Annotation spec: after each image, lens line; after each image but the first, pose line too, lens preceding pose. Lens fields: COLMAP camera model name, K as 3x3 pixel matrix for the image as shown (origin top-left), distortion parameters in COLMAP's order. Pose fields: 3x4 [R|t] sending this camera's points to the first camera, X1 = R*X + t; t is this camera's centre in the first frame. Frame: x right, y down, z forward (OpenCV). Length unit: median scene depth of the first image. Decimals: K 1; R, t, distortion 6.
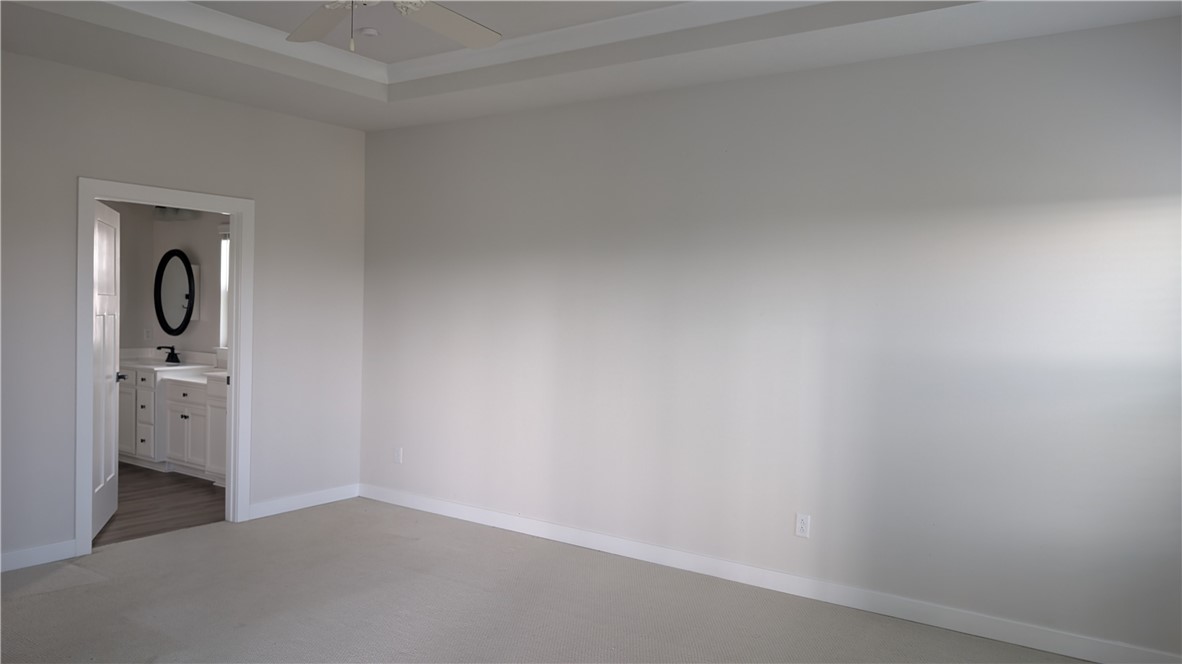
lens RADIAL K [[855.7, 0, 589.2], [0, 855.7, 326.1], [0, 0, 1]] dist [0.022929, -0.033975]
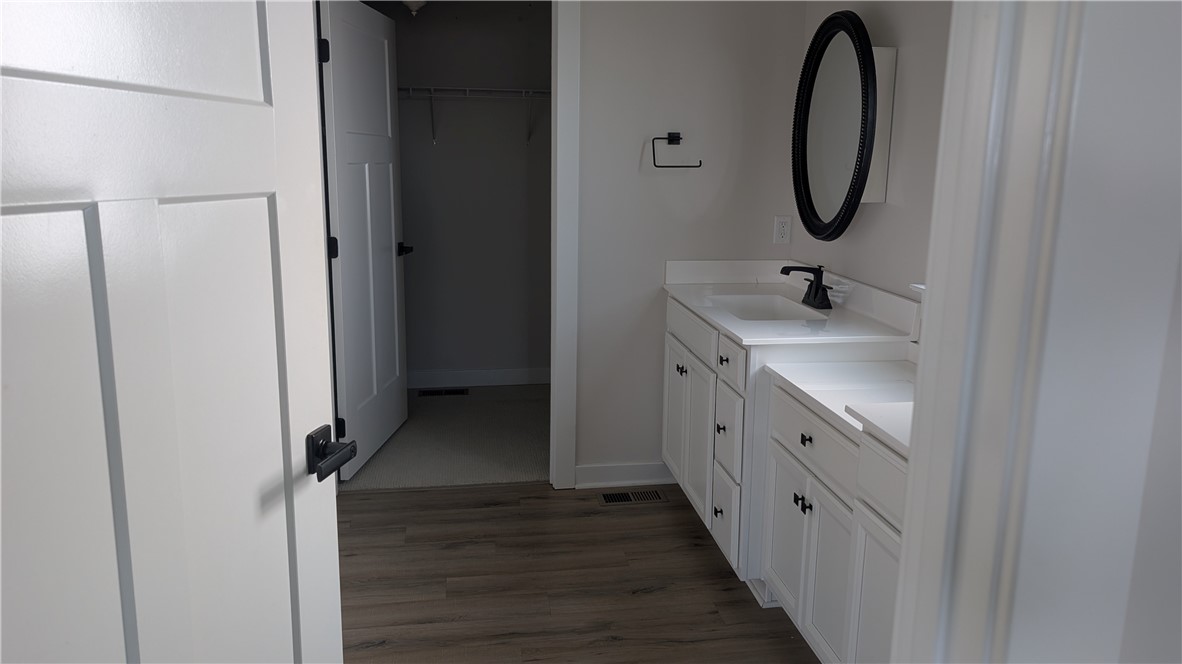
lens RADIAL K [[855.7, 0, 591.8], [0, 855.7, 327.0], [0, 0, 1]] dist [0.022929, -0.033975]
pose [[0.686733, 0.130694, -0.715064, -0.269280], [-0.014514, 0.985973, 0.166270, -0.013706], [0.726765, -0.103805, 0.678997, 0.651536]]
